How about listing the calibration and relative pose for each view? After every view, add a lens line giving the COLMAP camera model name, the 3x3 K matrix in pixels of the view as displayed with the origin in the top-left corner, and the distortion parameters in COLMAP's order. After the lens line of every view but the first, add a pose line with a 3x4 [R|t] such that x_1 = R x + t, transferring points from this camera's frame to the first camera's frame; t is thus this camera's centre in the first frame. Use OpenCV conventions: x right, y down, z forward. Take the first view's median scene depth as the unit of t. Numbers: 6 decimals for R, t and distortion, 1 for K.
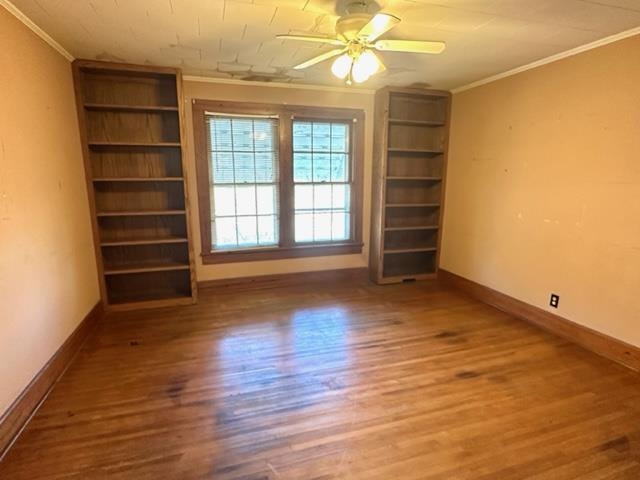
lens RADIAL K [[342.2, 0, 306.0], [0, 342.2, 242.4], [0, 0, 1]] dist [-0.012014, -0.000509]
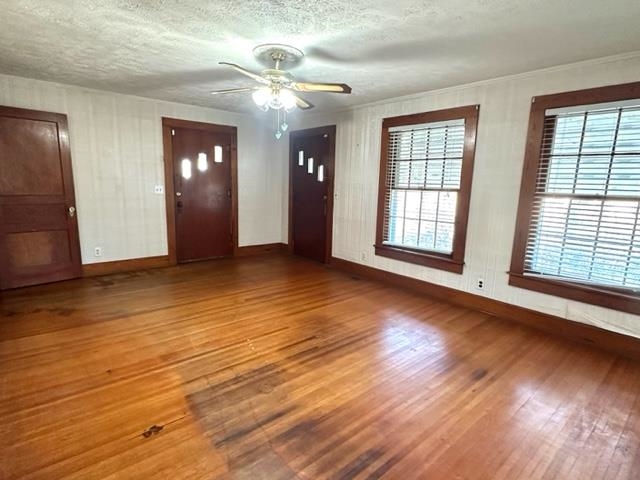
lens RADIAL K [[342.2, 0, 313.1], [0, 342.2, 236.6], [0, 0, 1]] dist [-0.012014, -0.000509]
pose [[0.402670, 0.156594, -0.901851, 0.691841], [-0.198812, 0.976699, 0.080822, -0.049019], [0.893493, 0.146754, 0.424420, 0.281682]]
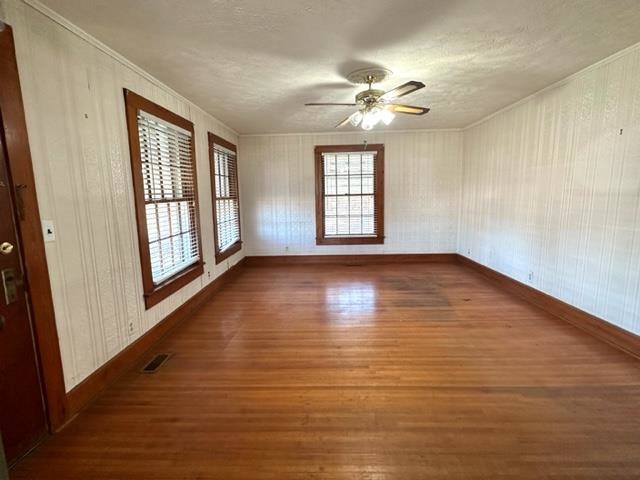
lens RADIAL K [[313.5, 0, 320.8], [0, 313.5, 243.0], [0, 0, 1]] dist [-0.001906, -0.001734]
pose [[0.315338, -0.154842, 0.936262, -0.806947], [0.195648, 0.976011, 0.095521, -0.067808], [-0.928592, 0.153056, 0.338068, 0.386796]]
